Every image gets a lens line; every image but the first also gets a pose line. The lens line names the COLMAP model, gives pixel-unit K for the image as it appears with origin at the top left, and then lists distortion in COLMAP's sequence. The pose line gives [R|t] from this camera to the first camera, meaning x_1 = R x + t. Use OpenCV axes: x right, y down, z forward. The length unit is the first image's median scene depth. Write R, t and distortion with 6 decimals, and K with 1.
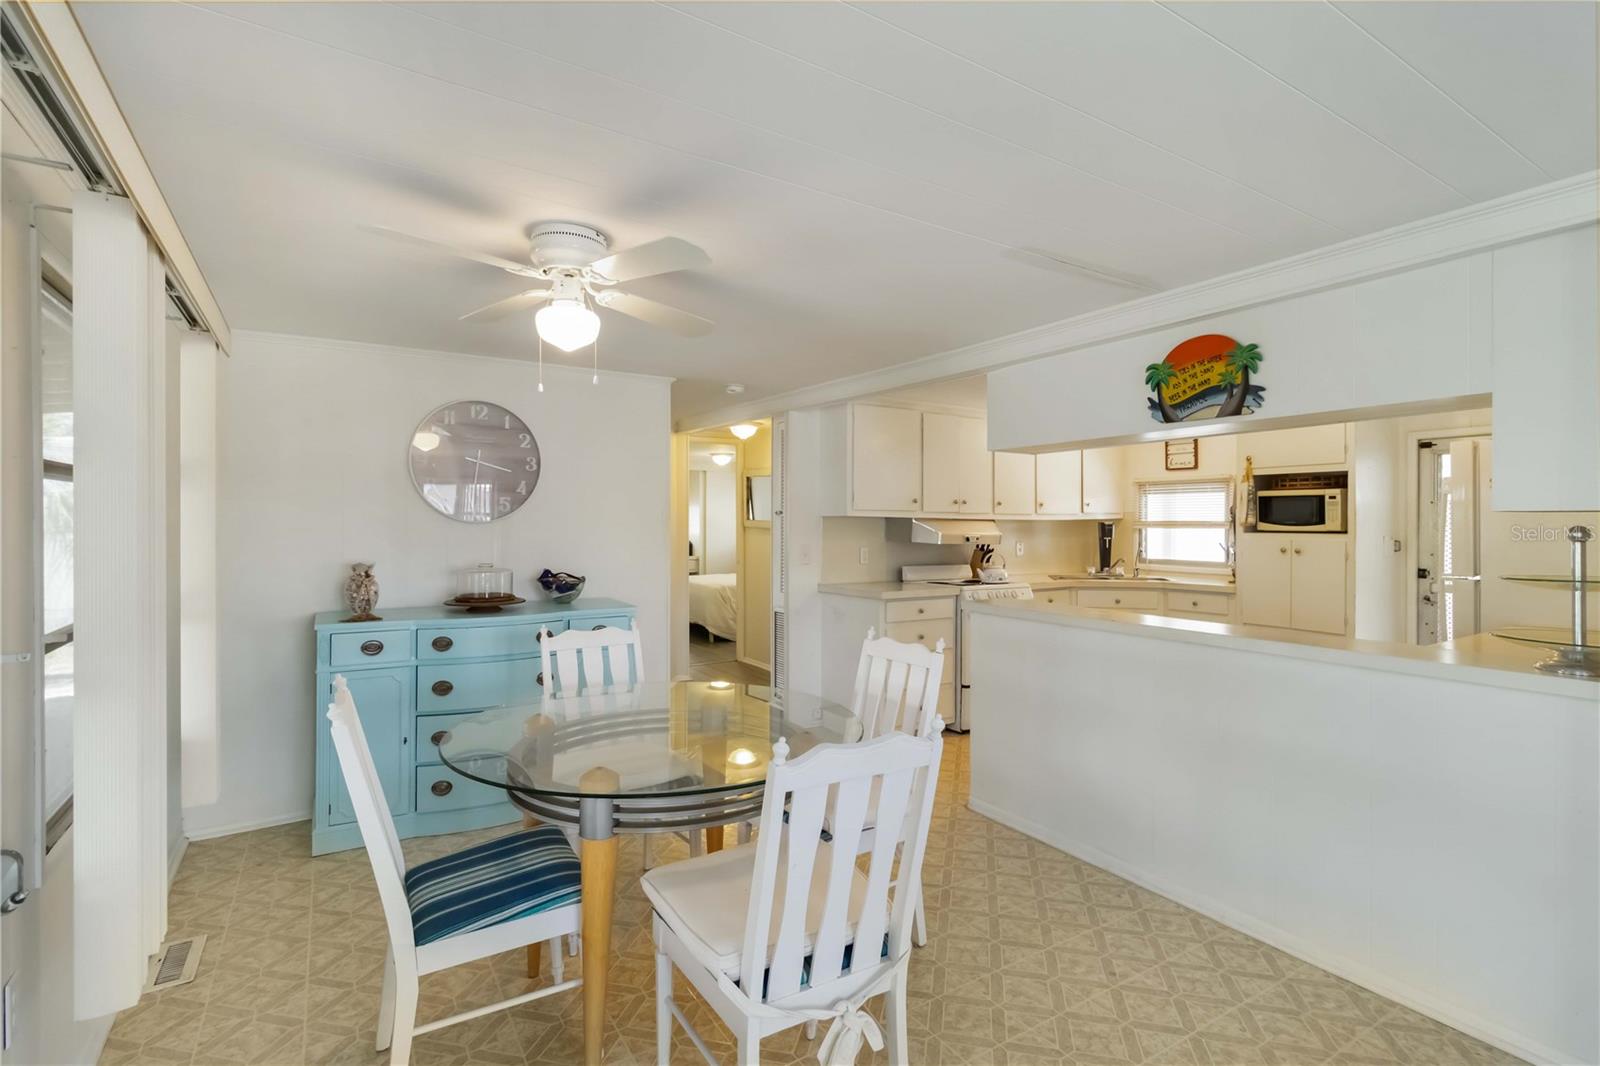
lens RADIAL K [[751.2, 0, 801.7], [0, 751.2, 523.7], [0, 0, 1]] dist [-0.001768, -0.000178]
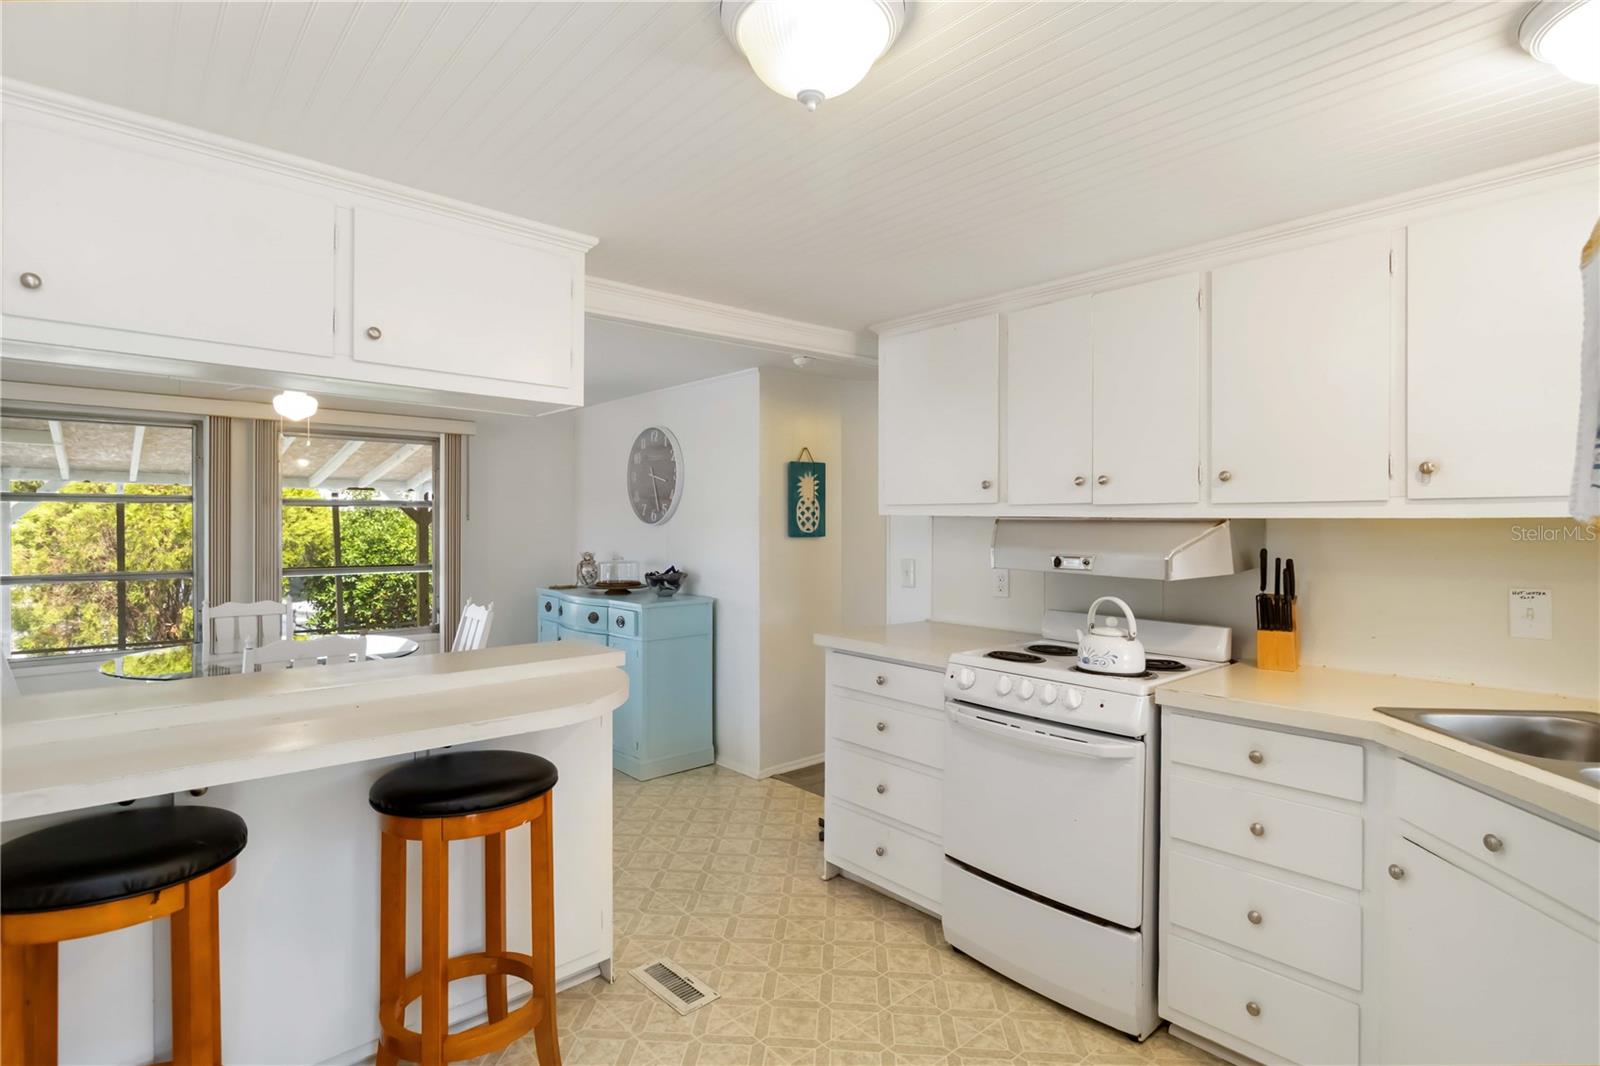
lens RADIAL K [[784.2, 0, 800.0], [0, 784.2, 533.0], [0, 0, 1]] dist [-0.004193, -0.000340]
pose [[0.163721, 0.006788, -0.986483, 0.748865], [-0.008602, 0.999948, 0.005453, 0.001961], [0.986469, 0.007593, 0.163771, 0.861021]]
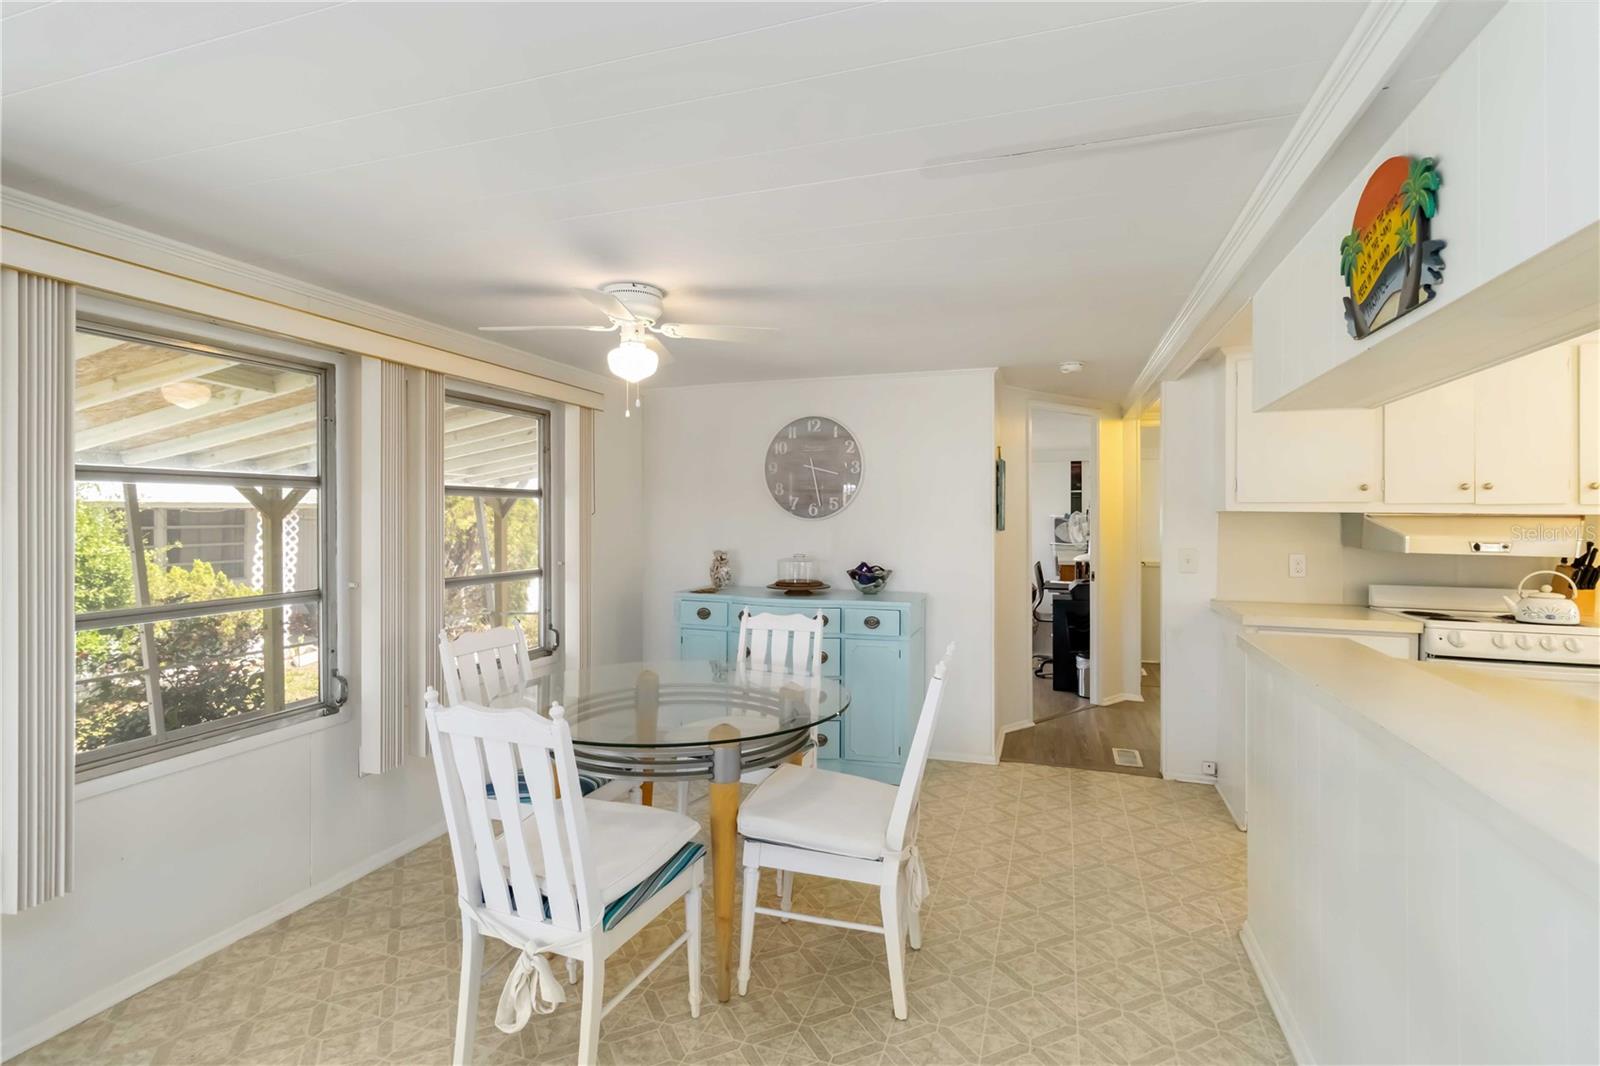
lens RADIAL K [[755.9, 0, 794.4], [0, 755.9, 517.5], [0, 0, 1]] dist [0.004461, 0.000177]
pose [[0.628562, -0.002832, -0.777755, 0.396029], [-0.002286, 0.999982, -0.005488, 0.001416], [0.777756, 0.005228, 0.628544, 0.194824]]
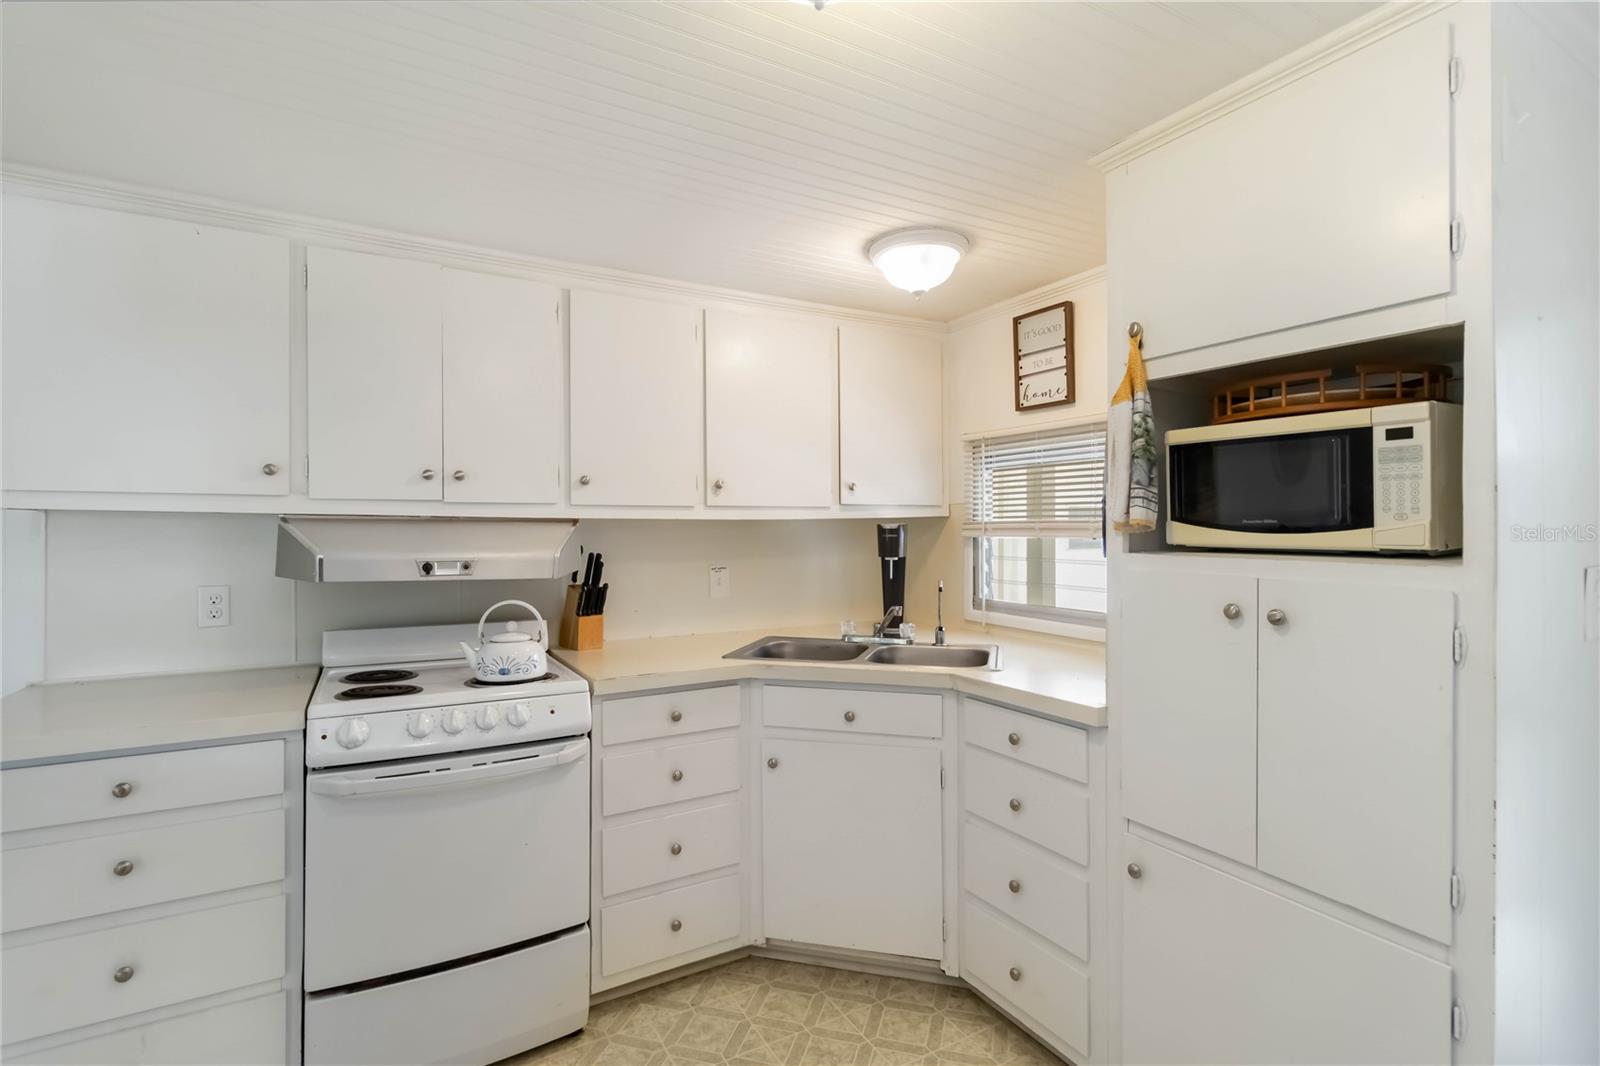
lens RADIAL K [[745.3, 0, 802.0], [0, 745.3, 529.5], [0, 0, 1]] dist [0.003757, 0.000614]
pose [[0.998912, -0.002917, -0.046542, 0.487293], [0.002983, 0.999995, 0.001358, 0.000612], [0.046538, -0.001496, 0.998915, 0.696922]]
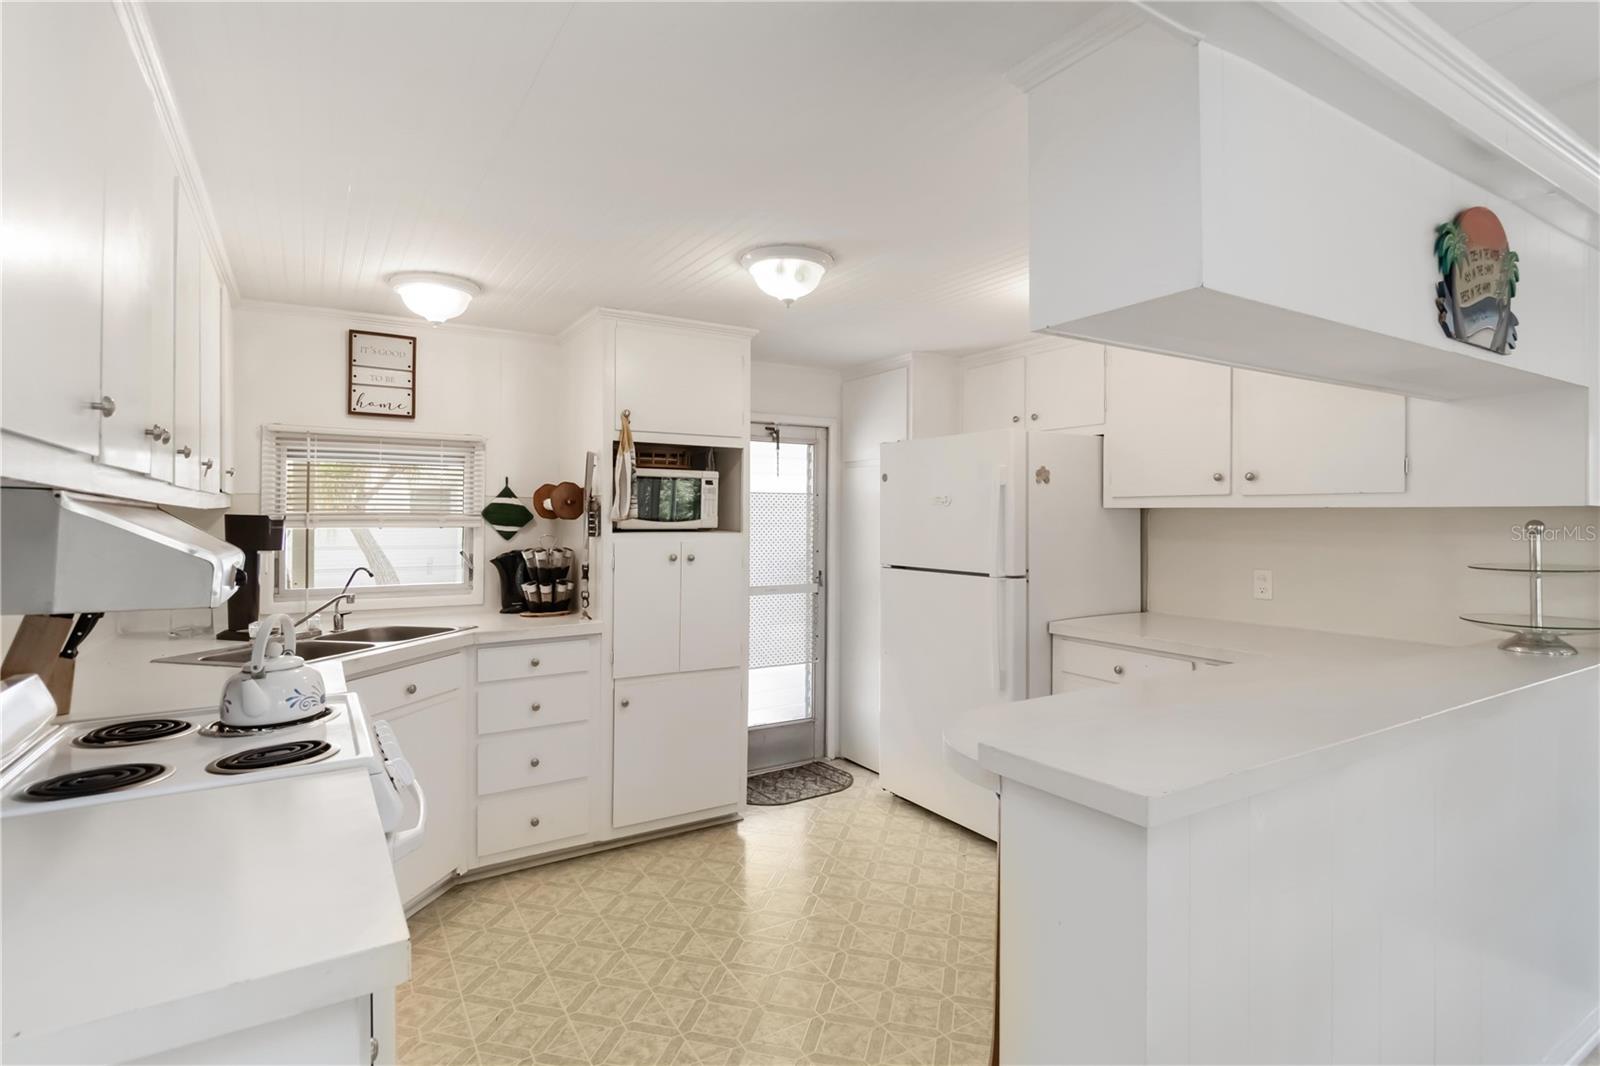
lens RADIAL K [[791.4, 0, 801.8], [0, 791.4, 516.4], [0, 0, 1]] dist [0.000438, -0.000266]
pose [[0.005266, 0.004165, 0.999977, -0.065935], [0.001333, 0.999990, -0.004172, 0.001602], [-0.999985, 0.001355, 0.005260, 0.896186]]
